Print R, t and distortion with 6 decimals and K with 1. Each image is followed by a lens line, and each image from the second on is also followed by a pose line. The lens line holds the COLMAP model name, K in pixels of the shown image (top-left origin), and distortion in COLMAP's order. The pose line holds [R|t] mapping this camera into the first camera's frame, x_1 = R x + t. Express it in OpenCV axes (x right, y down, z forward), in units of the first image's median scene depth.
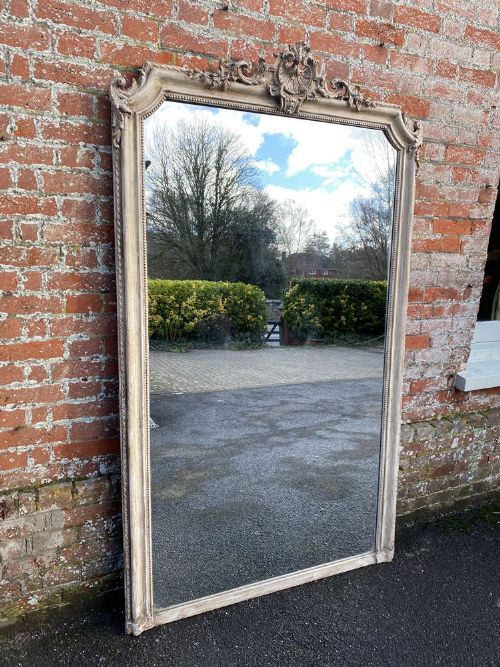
lens RADIAL K [[503.6, 0, 252.8], [0, 503.6, 332.8], [0, 0, 1]] dist [0.007879, -0.000522]
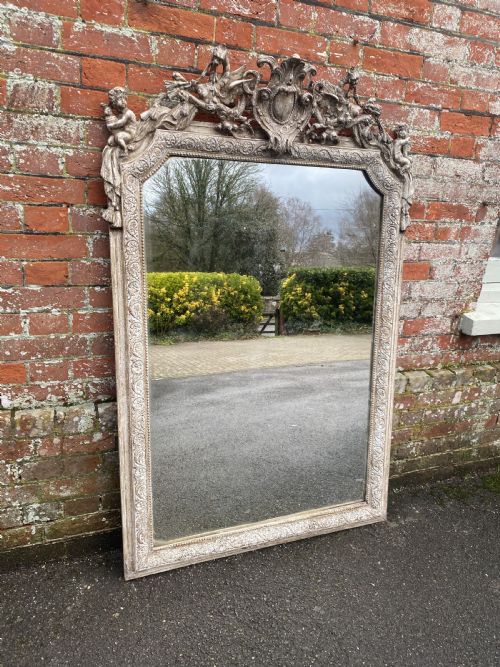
lens RADIAL K [[499.7, 0, 250.8], [0, 499.7, 333.9], [0, 0, 1]] dist [0.005616, 0.002580]
pose [[0.998185, 0.032572, -0.050652, 0.116561], [-0.029413, 0.997649, 0.061903, 0.085079], [0.052549, -0.060301, 0.996796, 0.190209]]
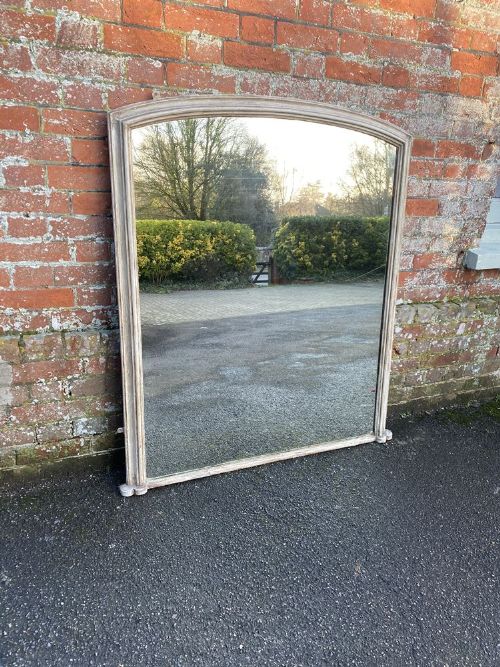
lens RADIAL K [[502.6, 0, 252.0], [0, 502.6, 333.2], [0, 0, 1]] dist [0.011655, -0.005744]
pose [[0.999045, 0.022844, -0.037246, 0.072764], [-0.018106, 0.992252, 0.122917, 0.145845], [0.039765, -0.122126, 0.991718, 0.107955]]
